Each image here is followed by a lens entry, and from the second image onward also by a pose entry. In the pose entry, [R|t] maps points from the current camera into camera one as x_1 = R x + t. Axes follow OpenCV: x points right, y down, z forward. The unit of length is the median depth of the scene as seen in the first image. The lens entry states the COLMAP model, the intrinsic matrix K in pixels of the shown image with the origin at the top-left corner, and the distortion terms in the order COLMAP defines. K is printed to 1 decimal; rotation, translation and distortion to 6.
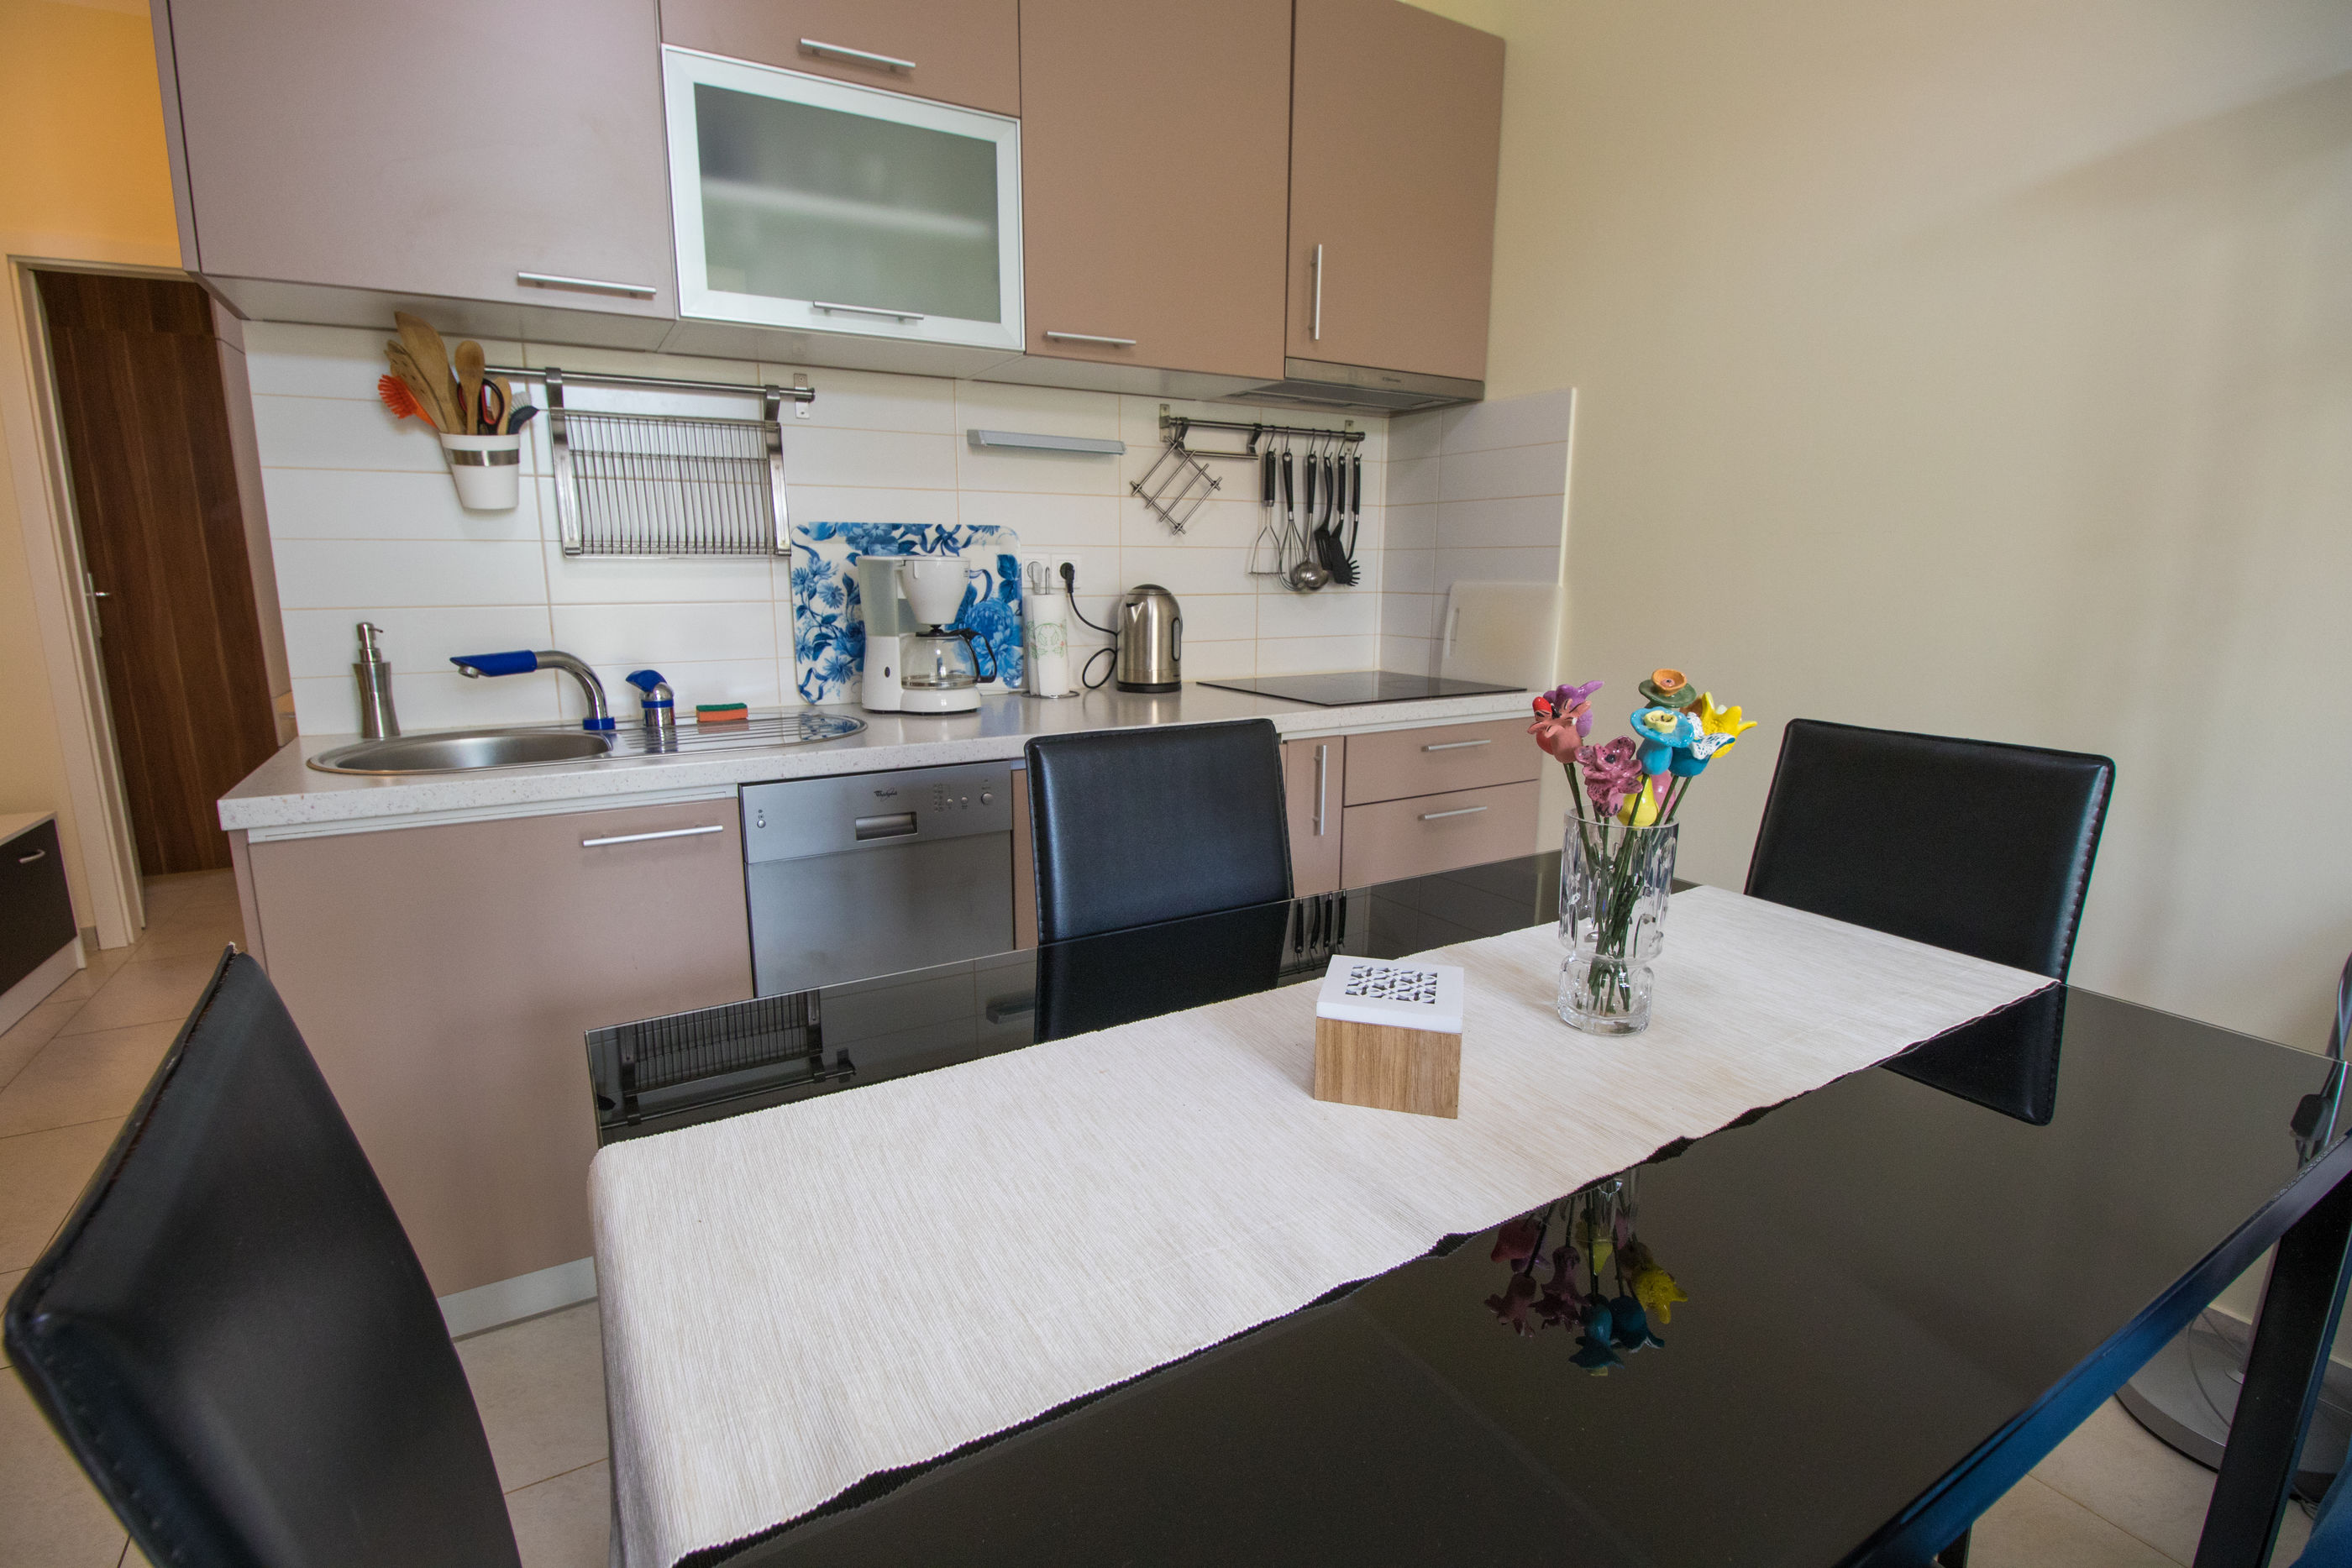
lens RADIAL K [[1081.3, 0, 1155.2], [0, 1081.3, 779.8], [0, 0, 1]] dist [-0.001100, -0.013108]
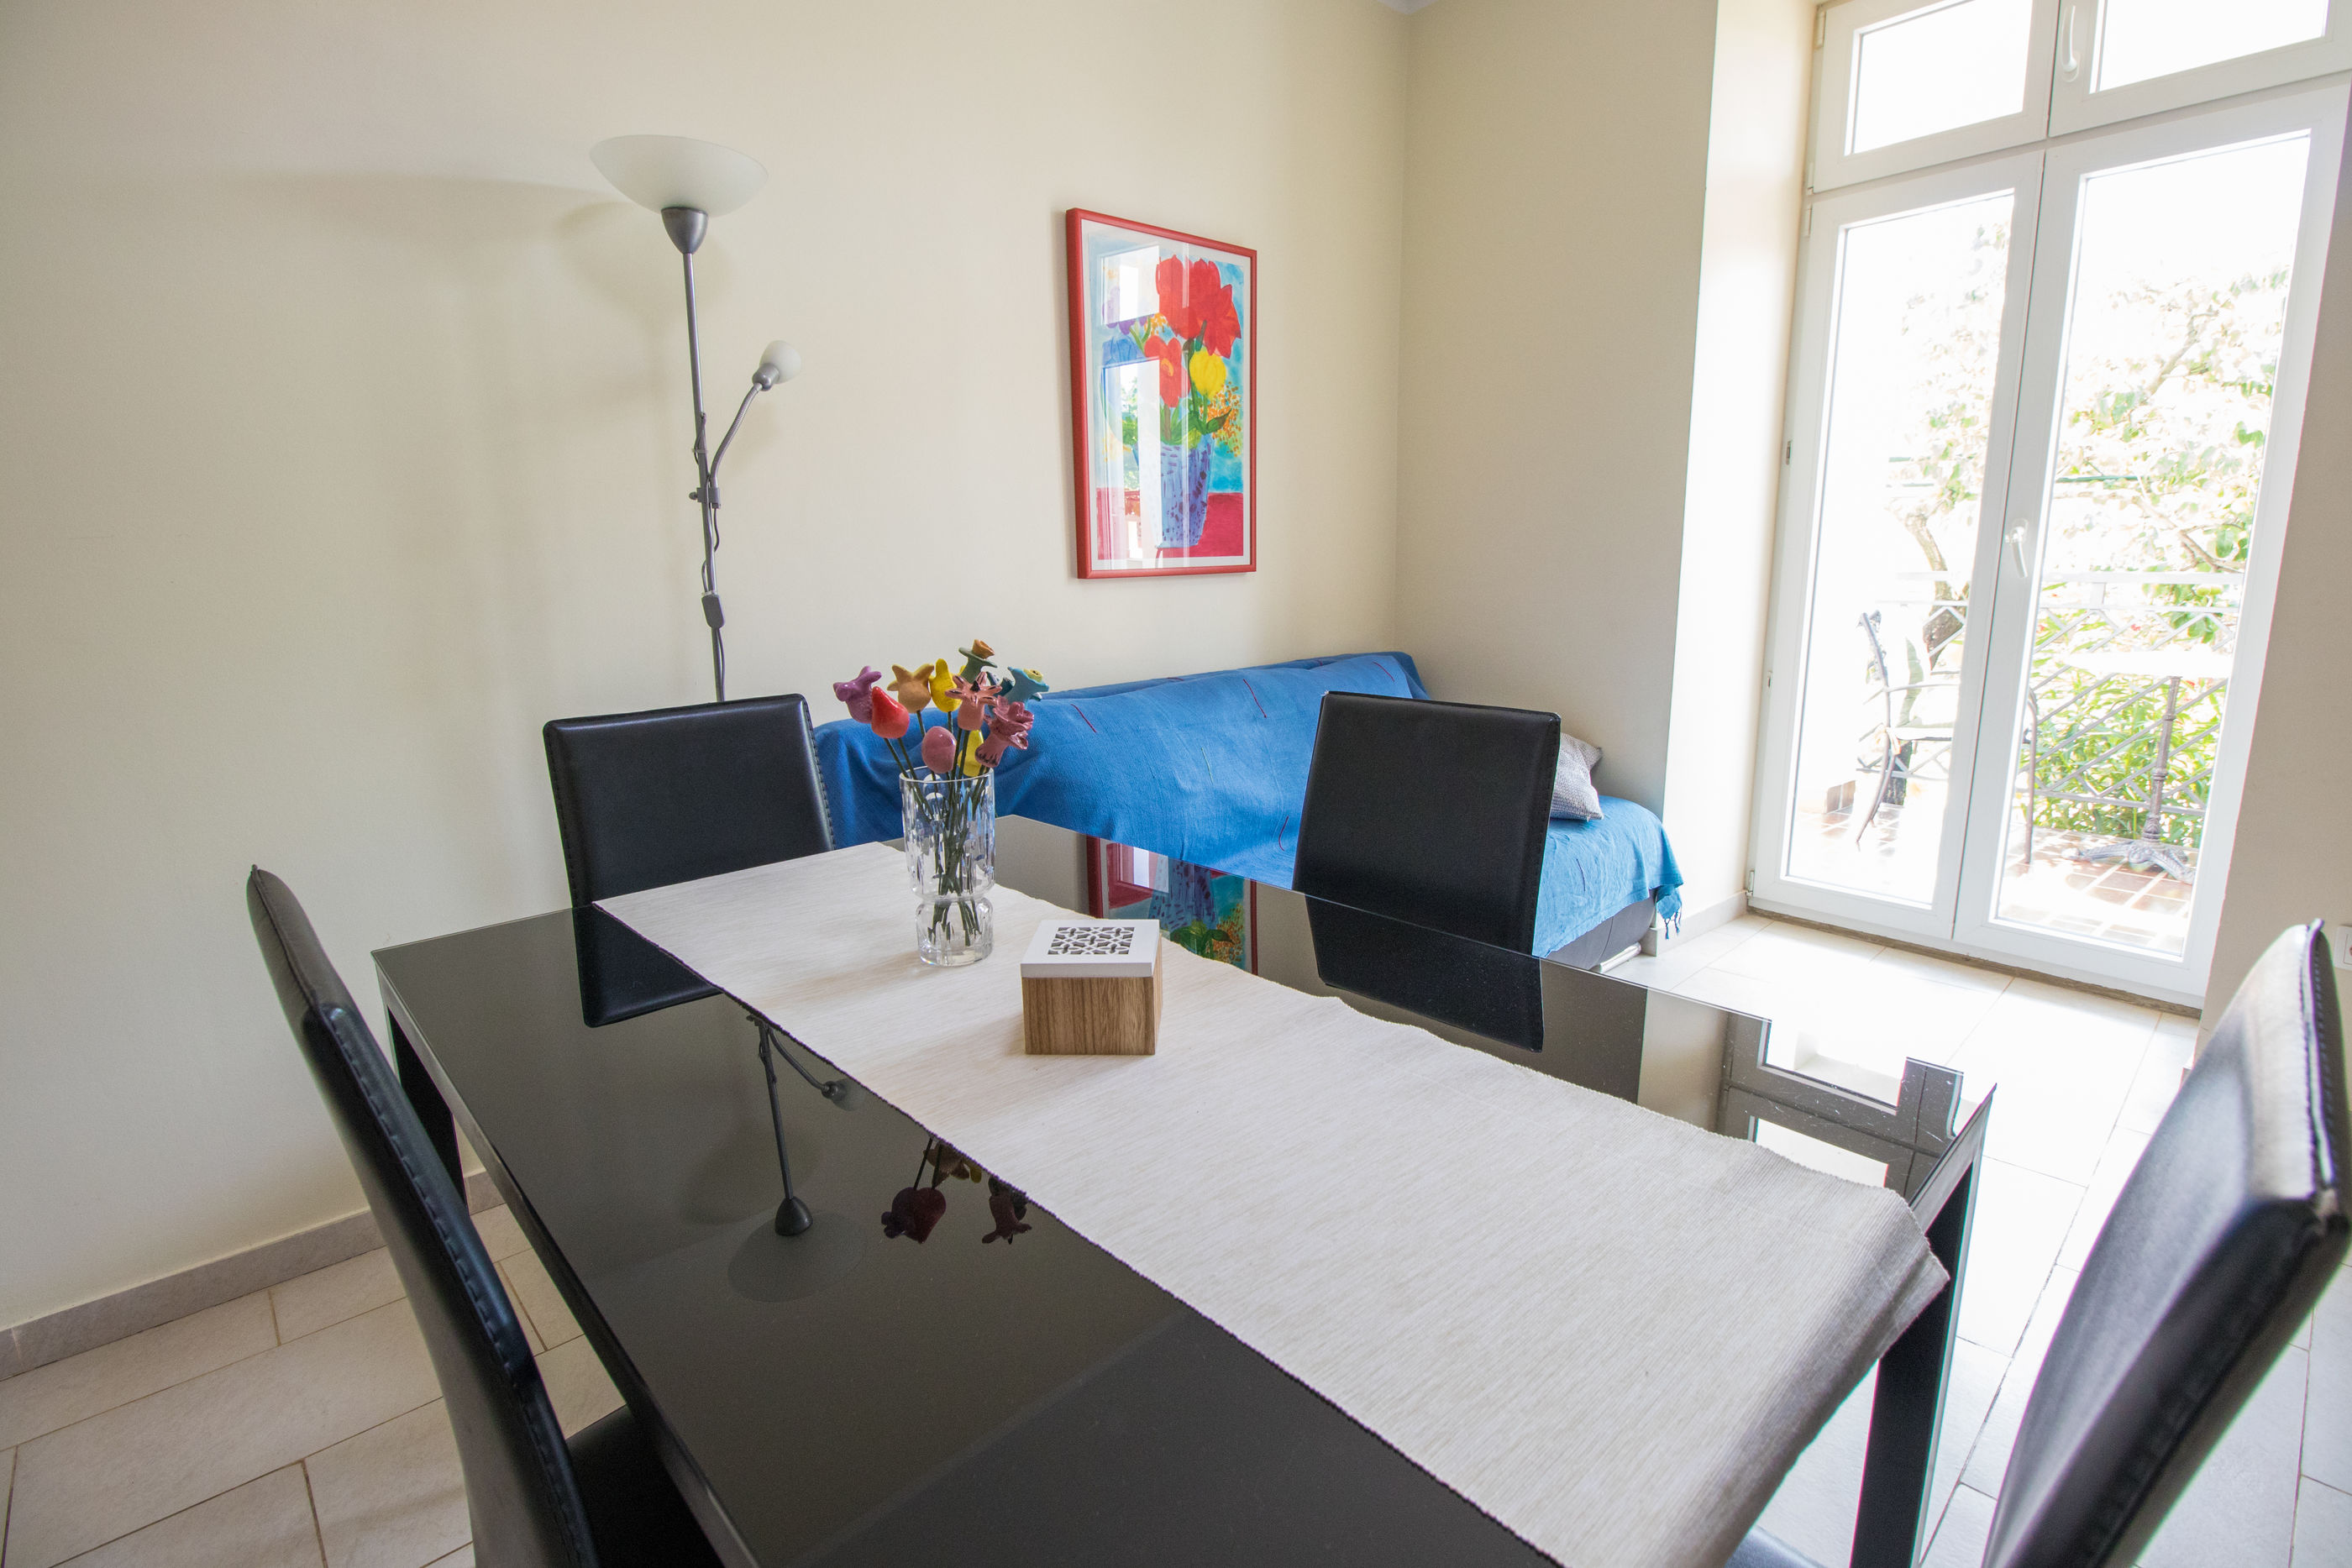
lens RADIAL K [[1101.6, 0, 1155.4], [0, 1101.6, 779.6], [0, 0, 1]] dist [0.001602, -0.014833]
pose [[-0.217222, -0.194030, 0.956644, -0.288585], [0.213934, 0.946754, 0.240601, -0.075621], [-0.952390, 0.256923, -0.164146, 0.383988]]
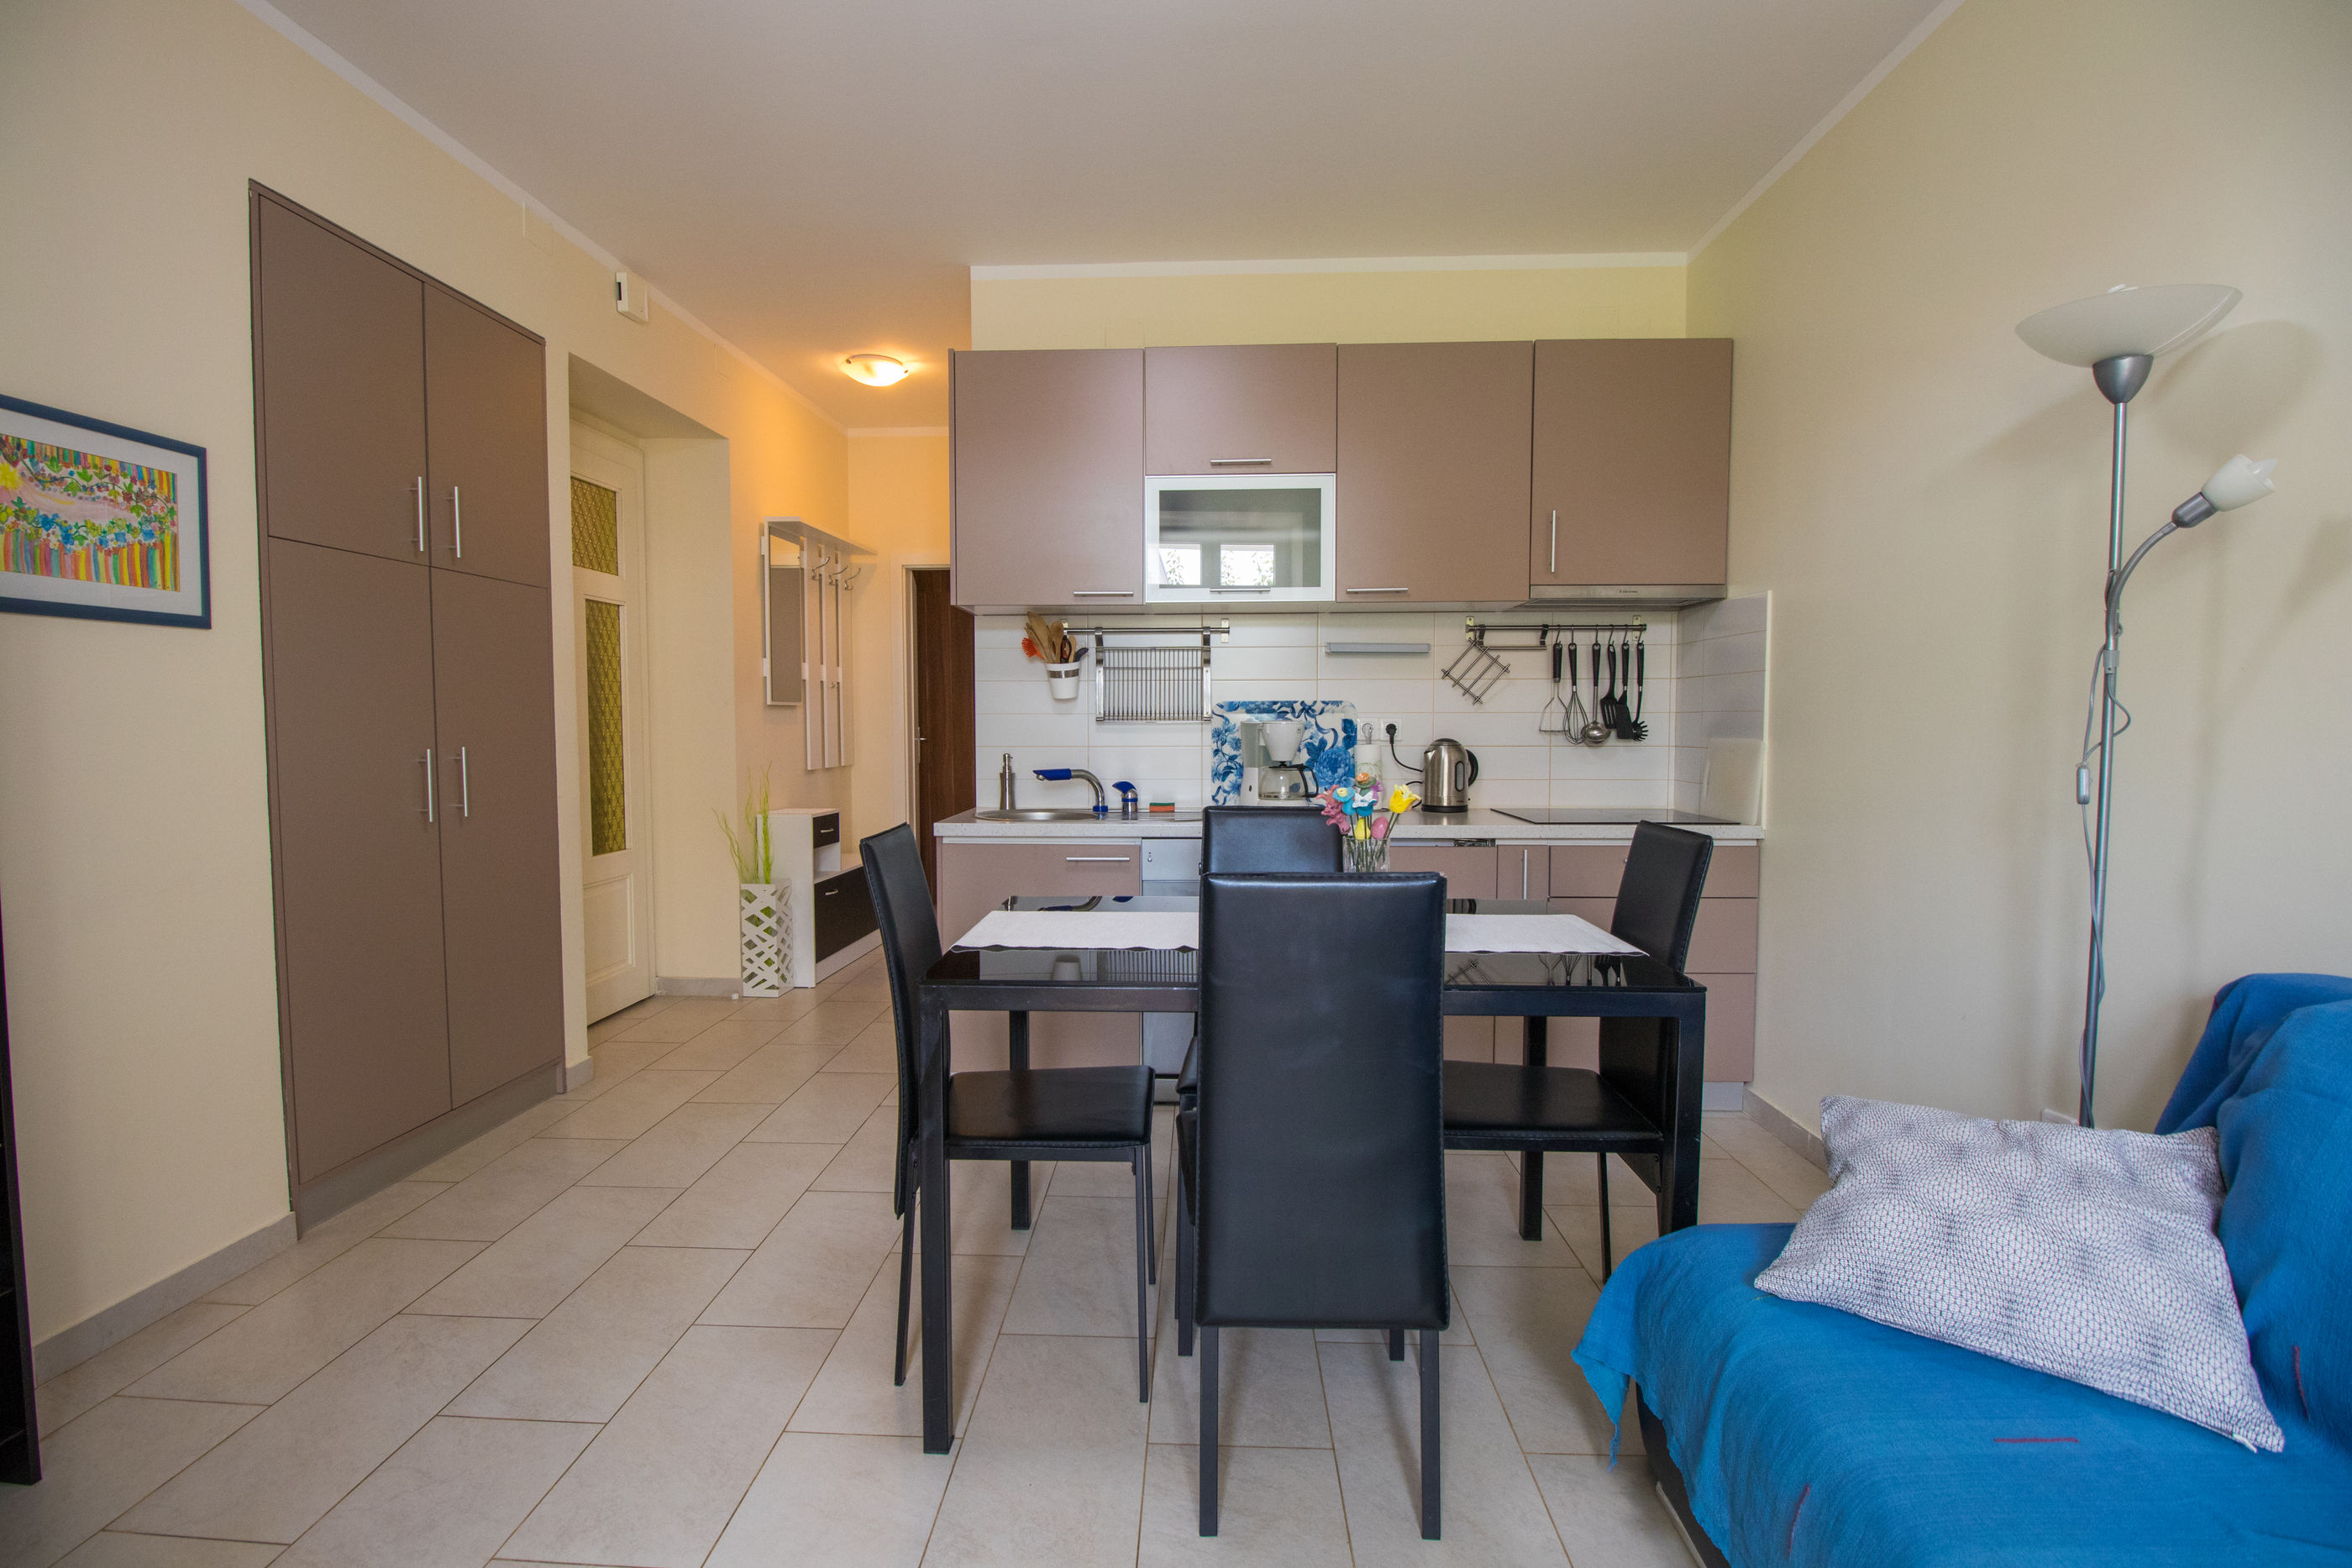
lens RADIAL K [[1081.3, 0, 1155.2], [0, 1081.3, 779.8], [0, 0, 1]] dist [-0.001100, -0.013108]
pose [[0.840372, 0.026933, -0.541340, 0.504688], [-0.102312, 0.988692, -0.109639, 0.081877], [0.532266, 0.147523, 0.833625, -0.457794]]
